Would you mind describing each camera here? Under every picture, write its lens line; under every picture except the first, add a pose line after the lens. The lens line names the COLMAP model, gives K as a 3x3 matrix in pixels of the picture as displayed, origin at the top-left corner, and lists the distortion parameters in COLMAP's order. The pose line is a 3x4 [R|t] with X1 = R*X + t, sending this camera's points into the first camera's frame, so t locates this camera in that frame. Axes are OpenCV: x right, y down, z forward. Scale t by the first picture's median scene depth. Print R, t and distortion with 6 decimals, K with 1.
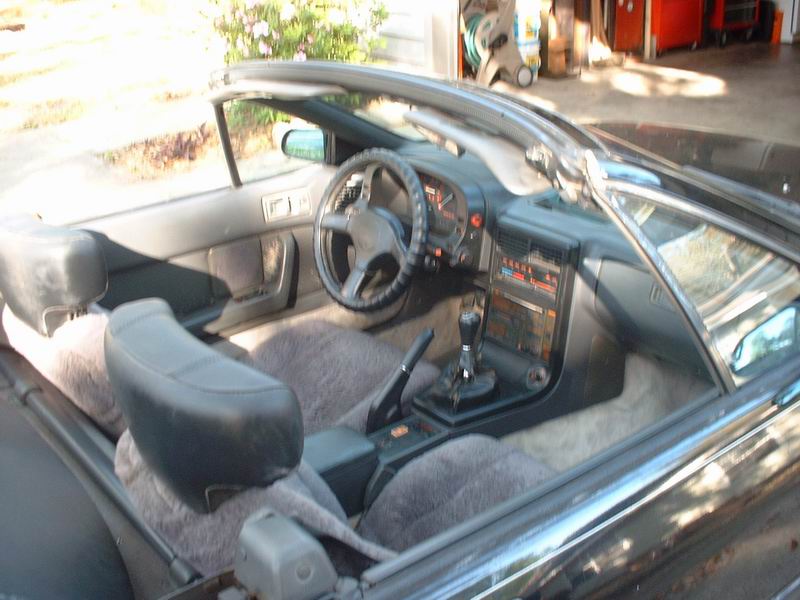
lens RADIAL K [[977.1, 0, 400.0], [0, 977.1, 300.0], [0, 0, 1]] dist [-0.178677, 0.088514]
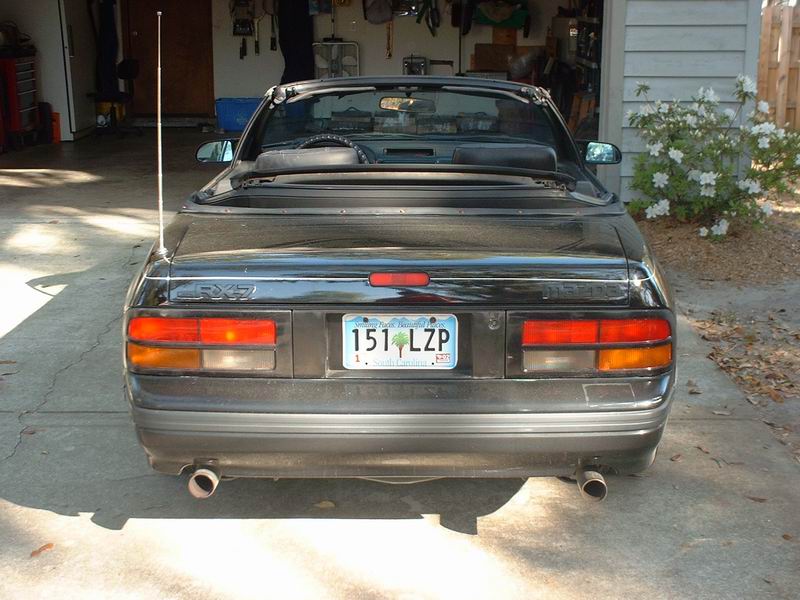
lens RADIAL K [[1304.6, 0, 400.0], [0, 1304.6, 300.0], [0, 0, 1]] dist [0.002206, 0.026344]
pose [[0.623614, -0.152033, 0.766806, -0.617300], [0.295792, 0.953867, -0.051435, 0.094952], [-0.723611, 0.258891, 0.639814, -0.175679]]
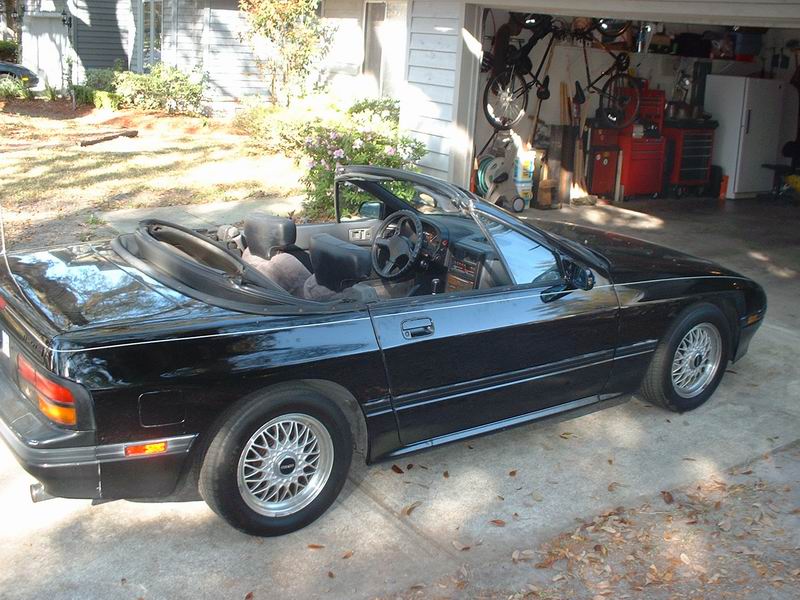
lens RADIAL K [[977.1, 0, 400.0], [0, 977.1, 300.0], [0, 0, 1]] dist [-0.178677, 0.088514]
pose [[0.994734, 0.096752, -0.033827, 0.019692], [-0.100478, 0.985671, -0.135491, 0.112122], [0.020233, 0.138177, 0.990201, -0.378184]]
